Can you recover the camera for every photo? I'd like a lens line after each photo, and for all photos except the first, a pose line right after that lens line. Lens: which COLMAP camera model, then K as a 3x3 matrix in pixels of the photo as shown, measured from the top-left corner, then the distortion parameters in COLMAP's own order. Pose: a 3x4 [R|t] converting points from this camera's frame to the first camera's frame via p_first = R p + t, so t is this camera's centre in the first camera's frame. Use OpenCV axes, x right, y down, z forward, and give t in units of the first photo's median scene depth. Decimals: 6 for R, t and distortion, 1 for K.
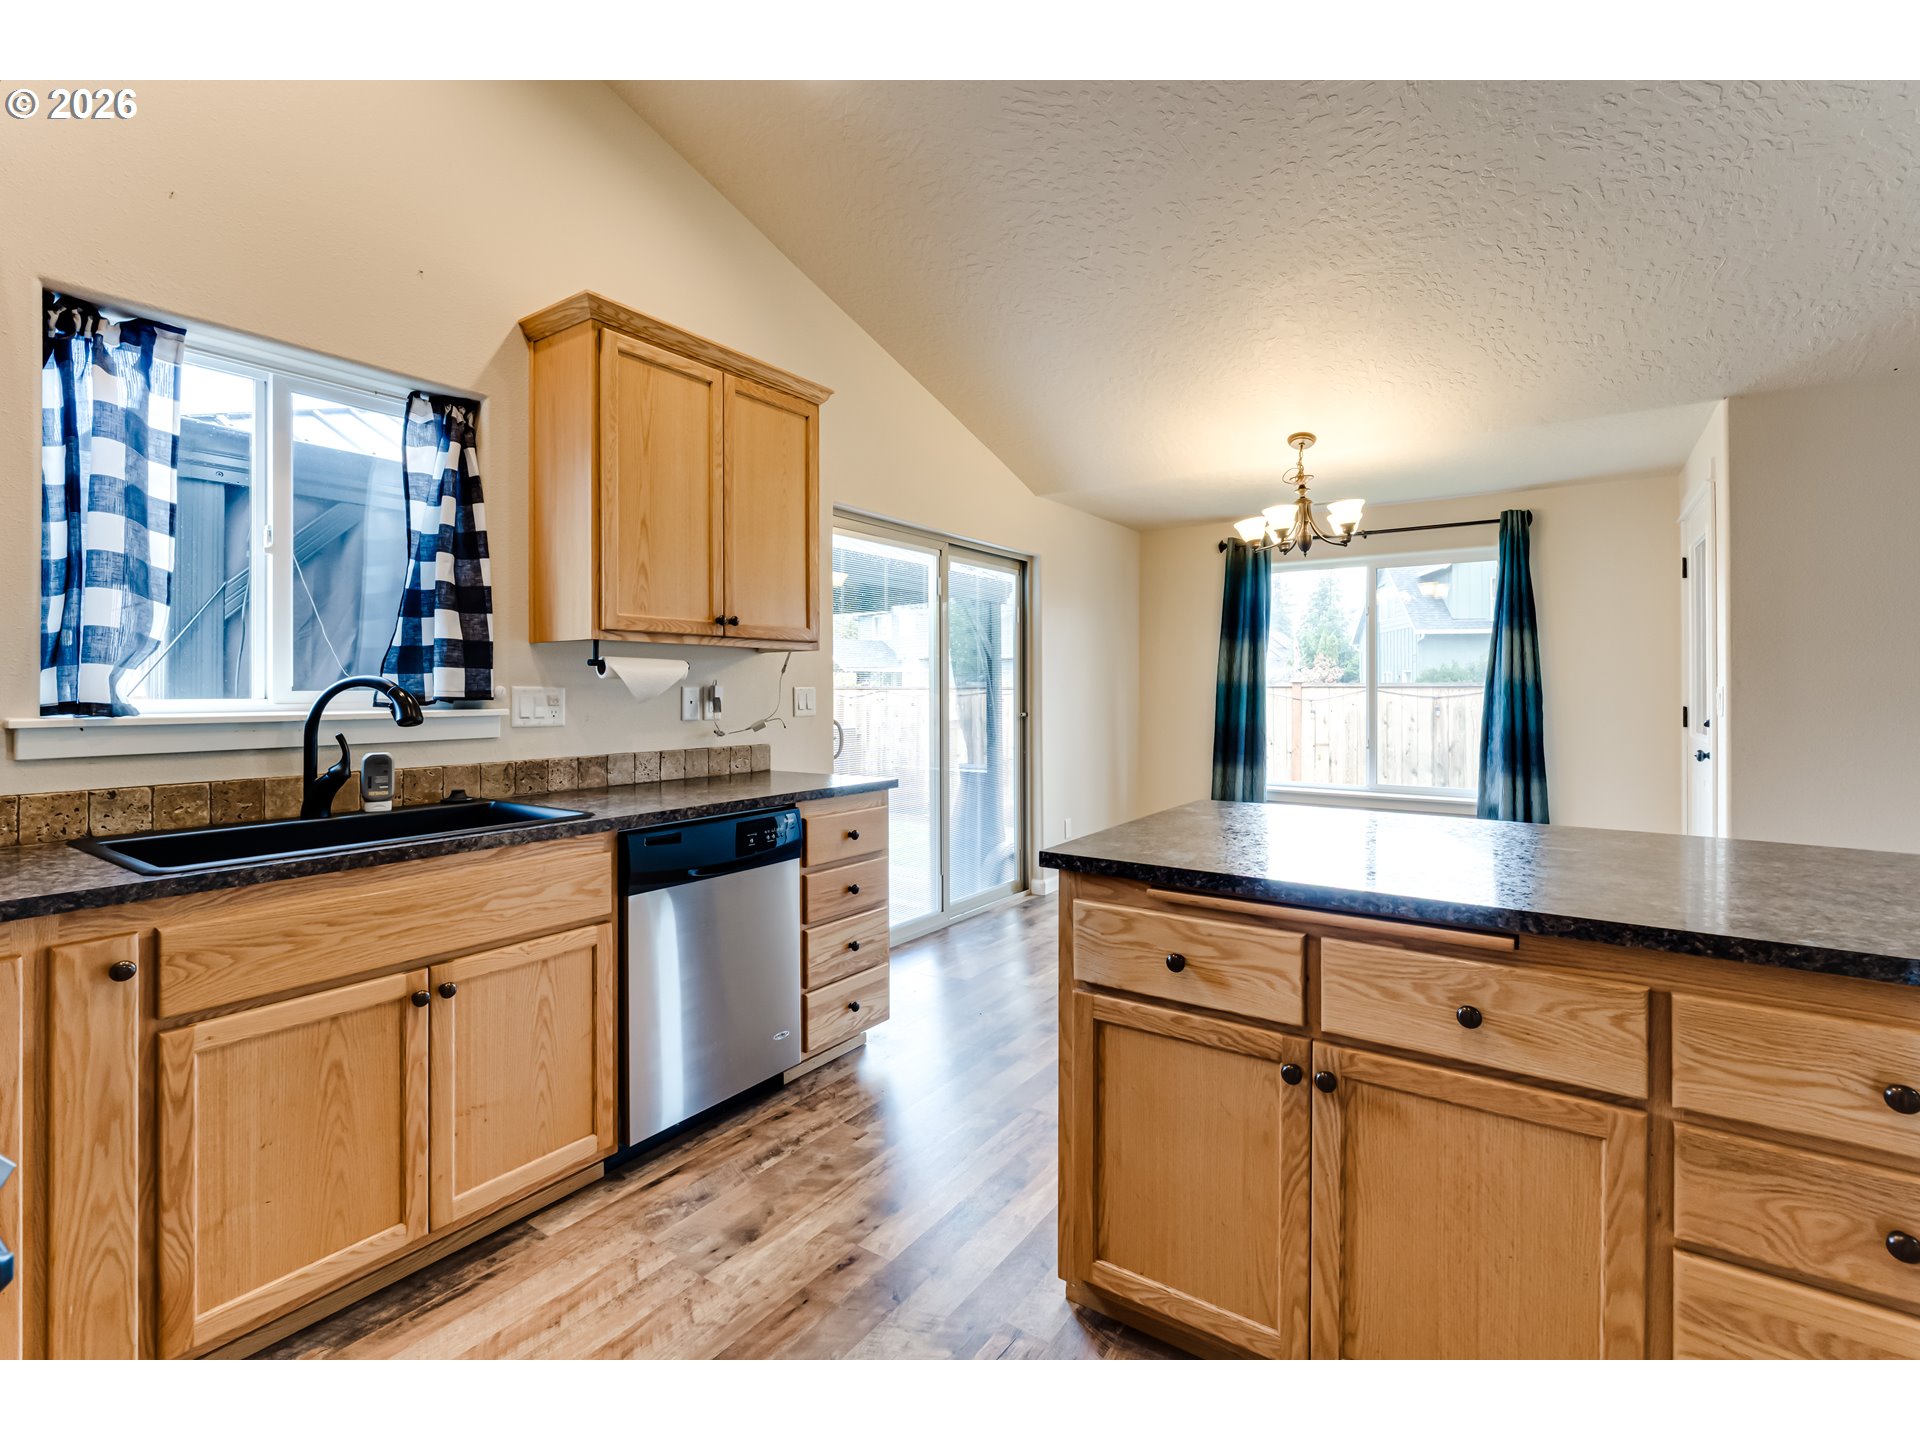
lens RADIAL K [[877.7, 0, 959.5], [0, 877.7, 686.6], [0, 0, 1]] dist [-0.004143, 0.000152]
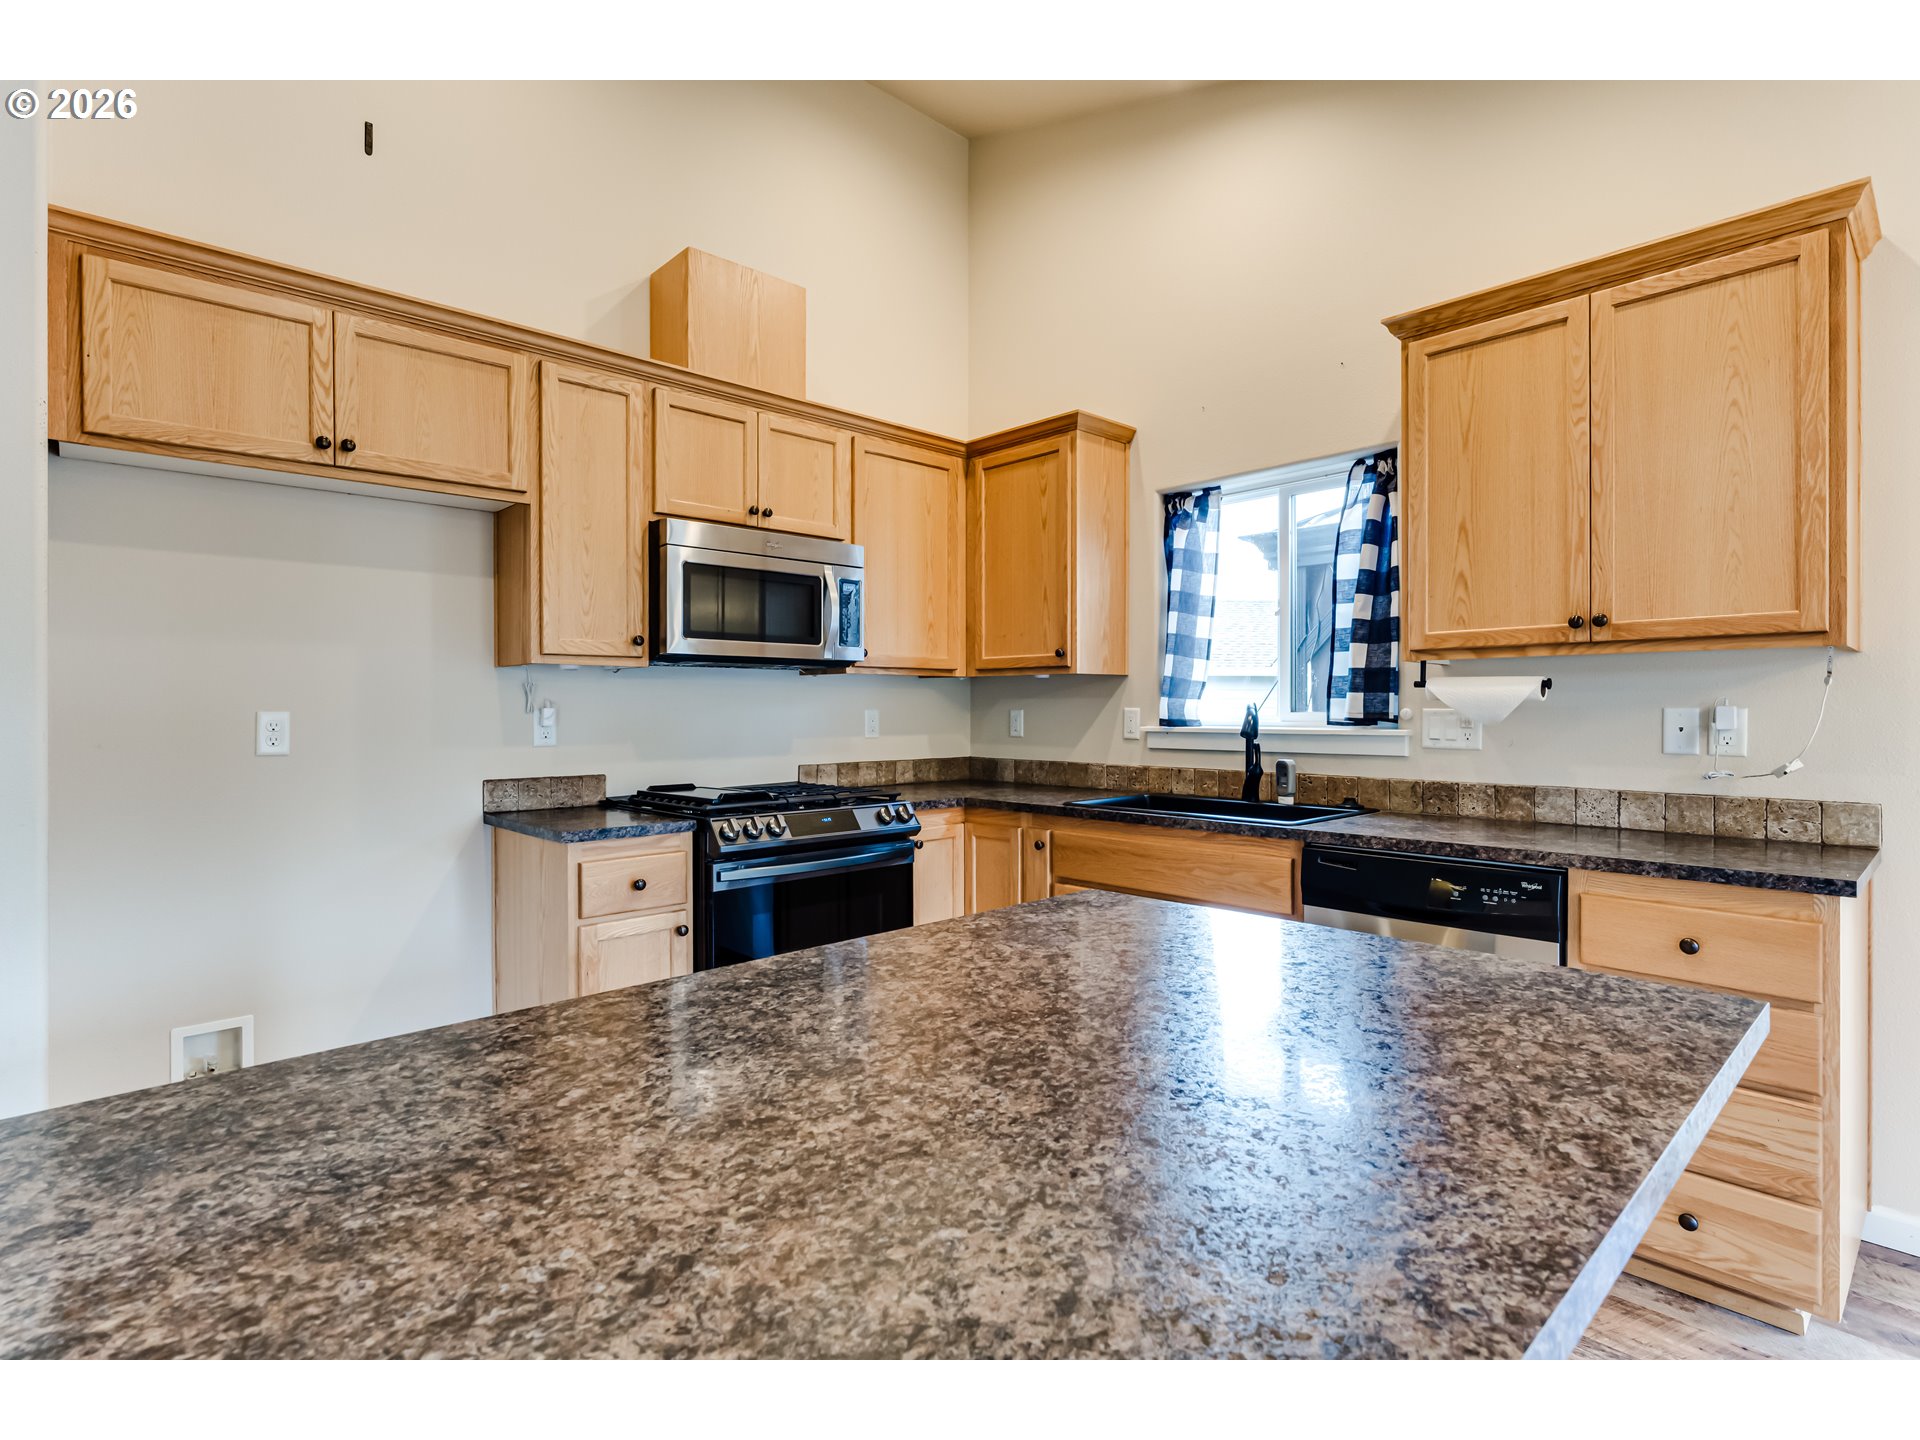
lens RADIAL K [[966.0, 0, 966.6], [0, 966.0, 717.1], [0, 0, 1]] dist [-0.000259, 0.000722]
pose [[-0.210245, 0.008544, -0.977611, 0.785379], [0.004099, 0.999961, 0.007858, -0.001487], [0.977640, -0.002356, -0.210271, 0.768158]]
